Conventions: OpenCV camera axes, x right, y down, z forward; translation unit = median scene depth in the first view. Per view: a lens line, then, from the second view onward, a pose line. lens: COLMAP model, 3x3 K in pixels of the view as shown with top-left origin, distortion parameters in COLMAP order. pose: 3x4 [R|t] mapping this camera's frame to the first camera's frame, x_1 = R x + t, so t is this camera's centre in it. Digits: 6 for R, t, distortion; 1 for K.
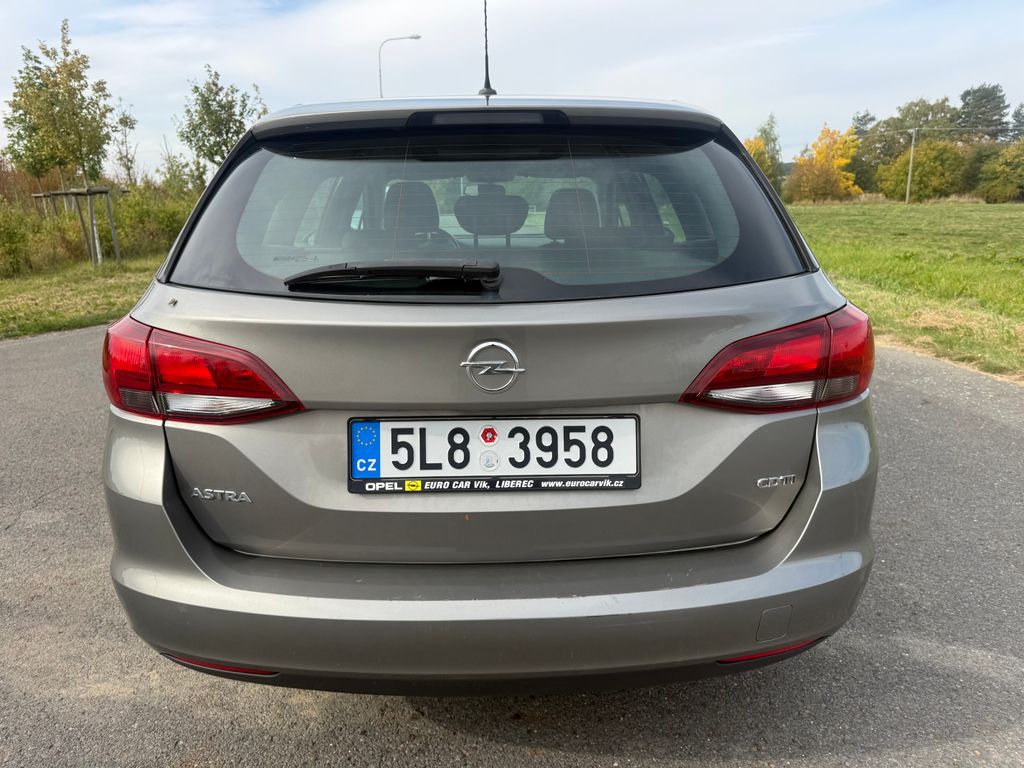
lens RADIAL K [[728.7, 0, 512.8], [0, 728.7, 368.4], [0, 0, 1]] dist [0.030293, -0.018937]
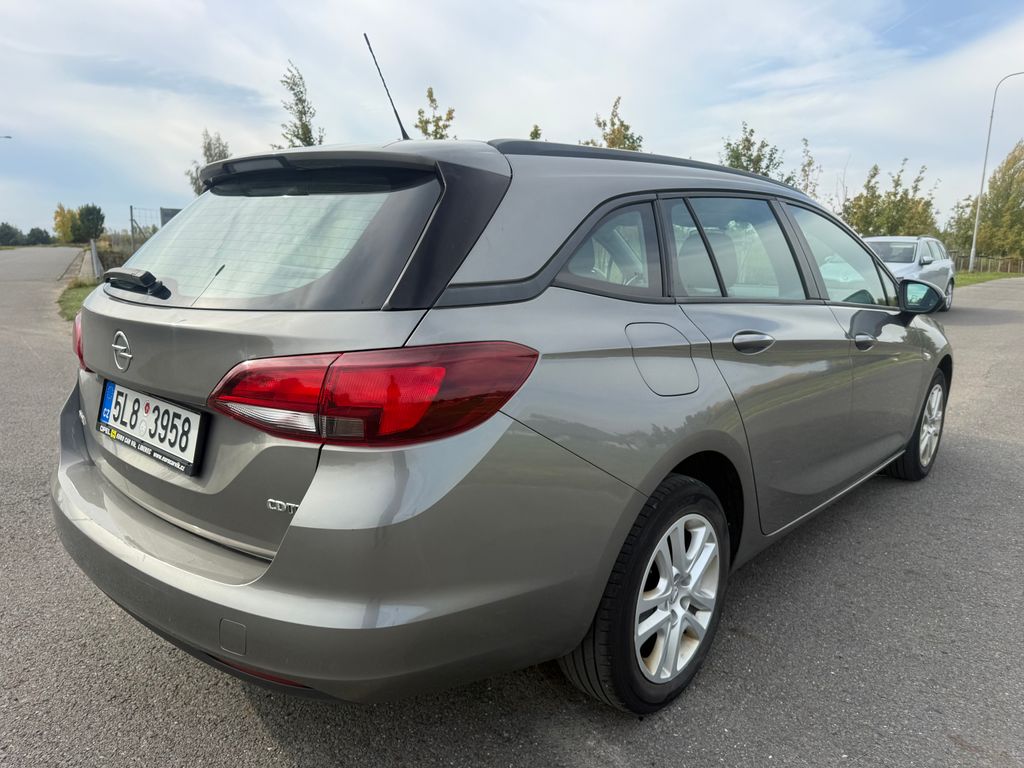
lens RADIAL K [[728.7, 0, 518.5], [0, 728.7, 391.3], [0, 0, 1]] dist [0.030293, -0.018937]
pose [[0.736503, 0.162395, -0.656651, 0.882352], [-0.187576, 0.981716, 0.032400, -0.068762], [0.649906, 0.099309, 0.753498, 0.315397]]
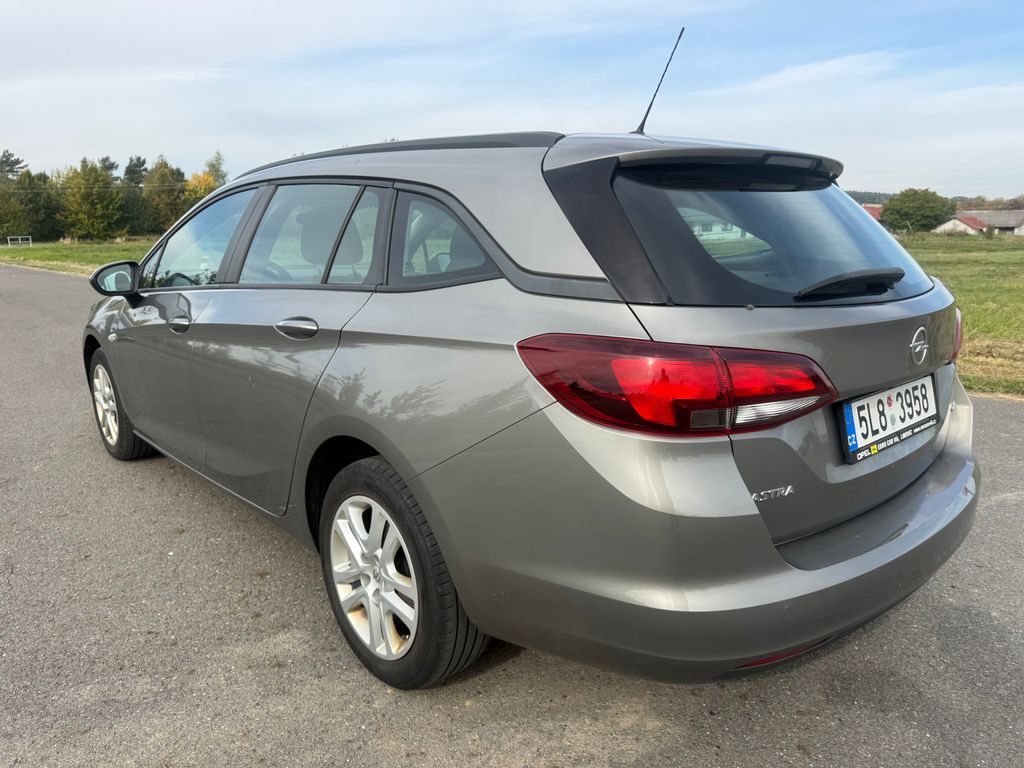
lens RADIAL K [[728.7, 0, 503.6], [0, 728.7, 373.6], [0, 0, 1]] dist [0.030293, -0.018937]
pose [[0.754417, -0.116461, 0.645982, -0.974211], [0.142403, 0.989734, 0.012127, -0.050970], [-0.640763, 0.082841, 0.763257, 0.298197]]
